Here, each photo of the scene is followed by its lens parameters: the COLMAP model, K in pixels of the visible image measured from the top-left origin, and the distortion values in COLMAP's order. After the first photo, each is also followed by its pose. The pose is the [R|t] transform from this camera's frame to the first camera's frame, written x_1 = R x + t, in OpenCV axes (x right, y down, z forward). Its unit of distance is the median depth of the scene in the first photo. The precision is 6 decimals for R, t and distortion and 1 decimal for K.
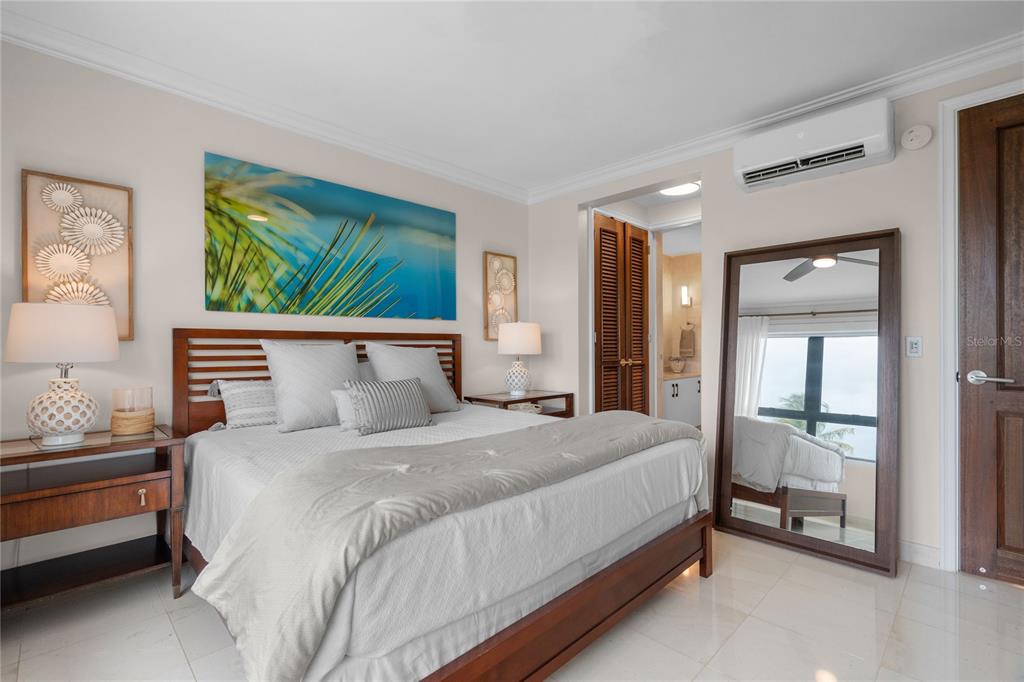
lens RADIAL K [[468.6, 0, 520.1], [0, 468.6, 341.9], [0, 0, 1]] dist [-0.002235, -0.002685]
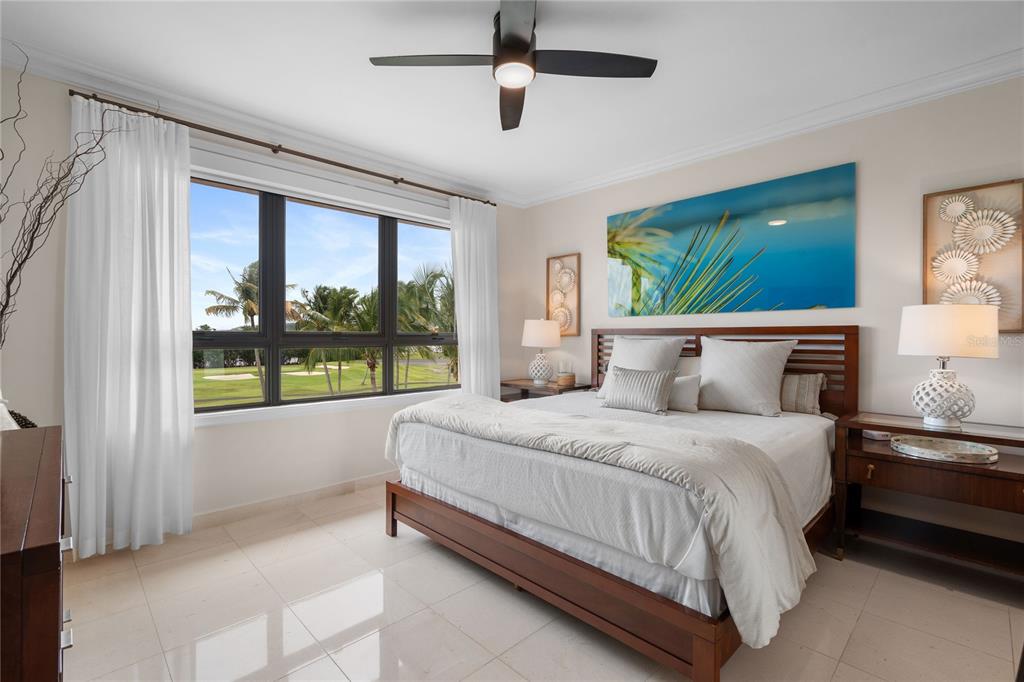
lens RADIAL K [[468.6, 0, 519.4], [0, 468.6, 343.1], [0, 0, 1]] dist [-0.002235, -0.002685]
pose [[-0.011475, 0.001472, -0.999933, 0.770933], [-0.005400, 0.999984, 0.001534, 0.016054], [0.999920, 0.005417, -0.011467, 0.612553]]
